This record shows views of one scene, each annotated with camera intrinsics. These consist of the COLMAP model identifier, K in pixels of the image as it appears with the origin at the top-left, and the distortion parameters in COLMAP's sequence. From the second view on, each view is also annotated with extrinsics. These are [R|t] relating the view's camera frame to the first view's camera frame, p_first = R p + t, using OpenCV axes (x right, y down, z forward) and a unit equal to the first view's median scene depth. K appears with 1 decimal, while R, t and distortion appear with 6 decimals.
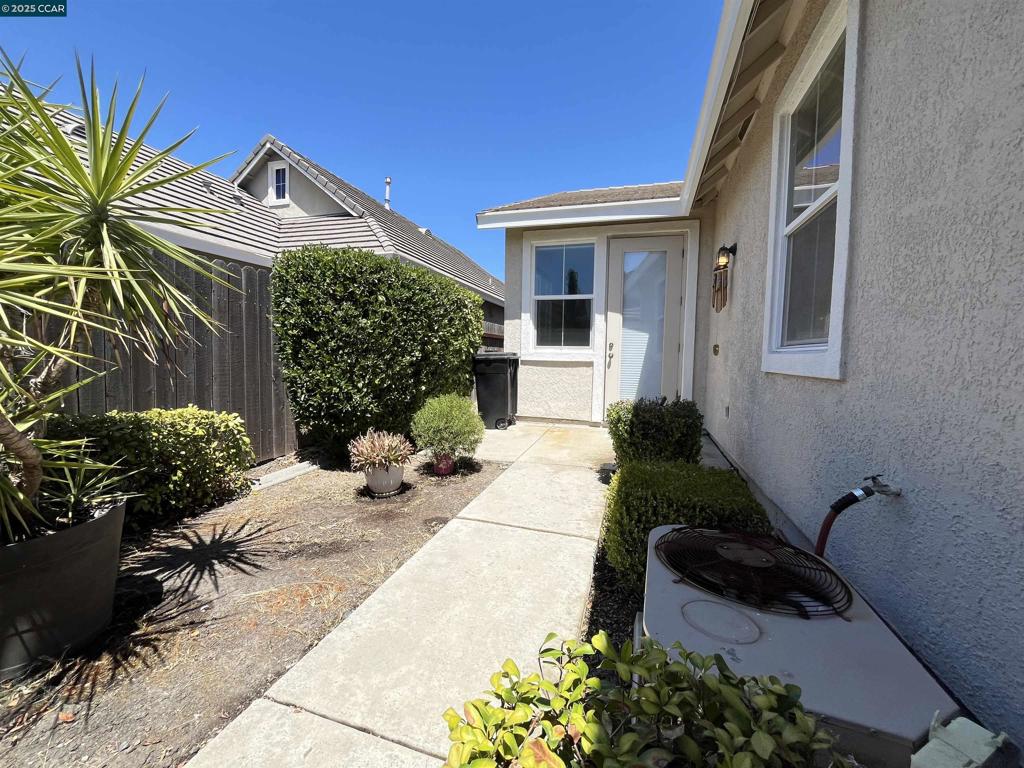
lens RADIAL K [[415.0, 0, 508.4], [0, 415.0, 379.9], [0, 0, 1]] dist [-0.003421, 0.000688]
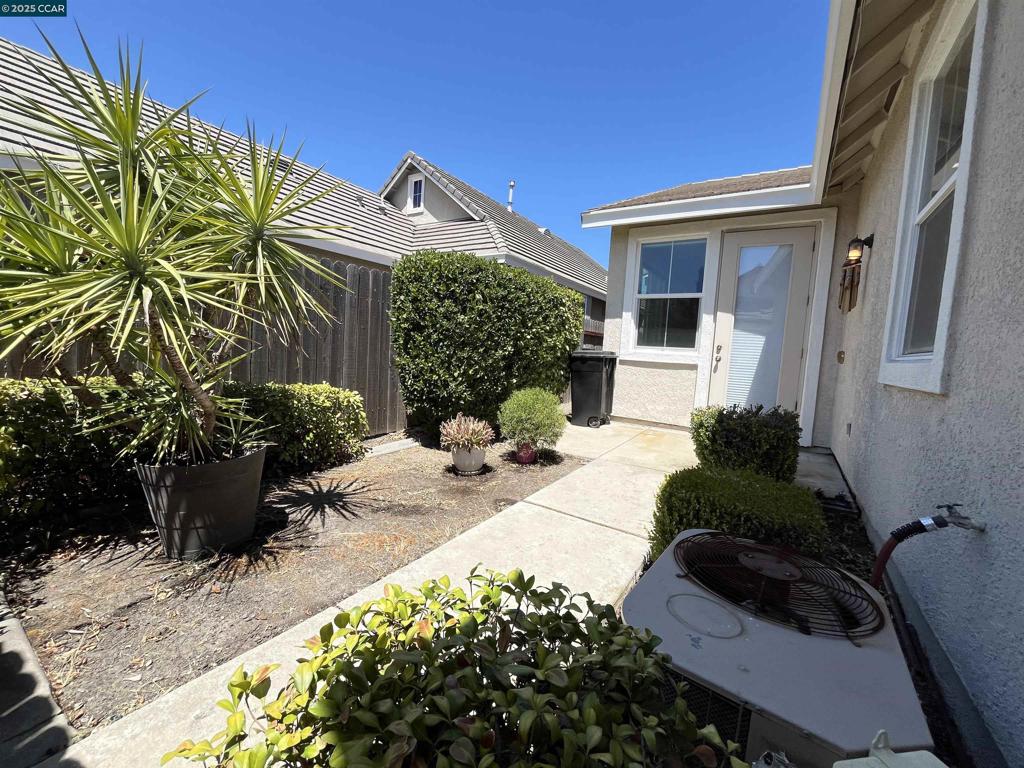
lens RADIAL K [[415.0, 0, 507.9], [0, 415.0, 380.0], [0, 0, 1]] dist [-0.003421, 0.000688]
pose [[0.958980, 0.059135, -0.277237, 0.103031], [-0.057866, 0.998243, 0.012765, 0.006756], [0.277505, 0.003802, 0.960717, -0.040254]]
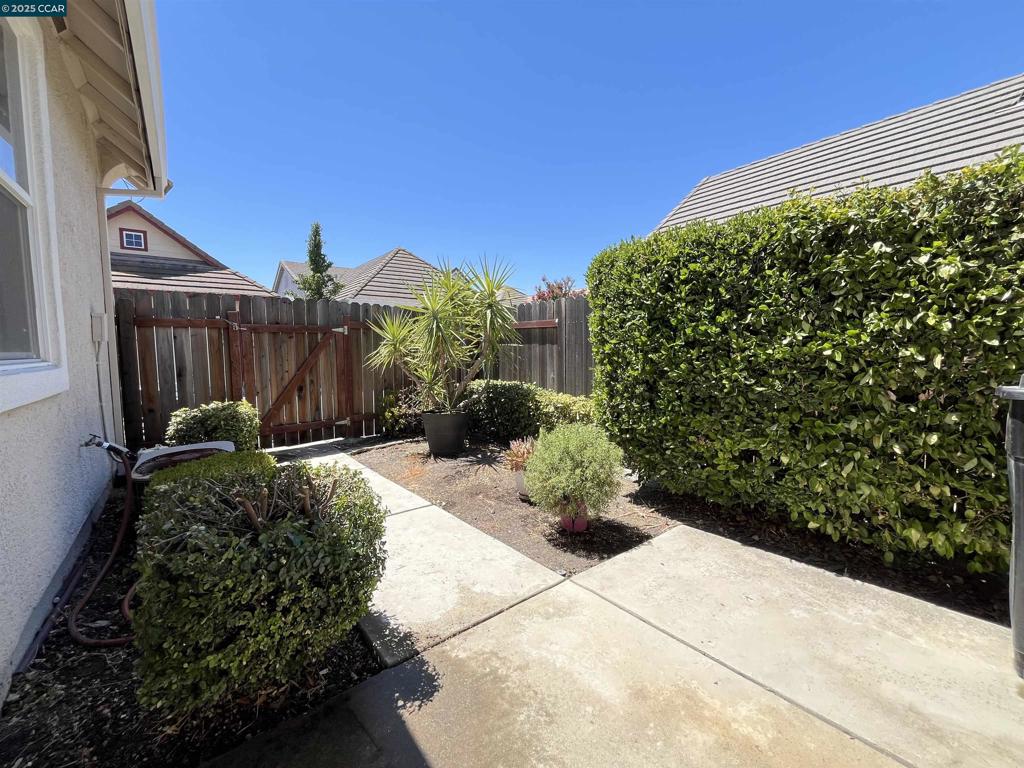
lens RADIAL K [[415.0, 0, 512.4], [0, 415.0, 380.5], [0, 0, 1]] dist [-0.003421, 0.000688]
pose [[-0.554200, 0.049511, -0.830910, 0.621408], [-0.057025, 0.993626, 0.097241, -0.125587], [0.830428, 0.101274, -0.547844, 1.589712]]
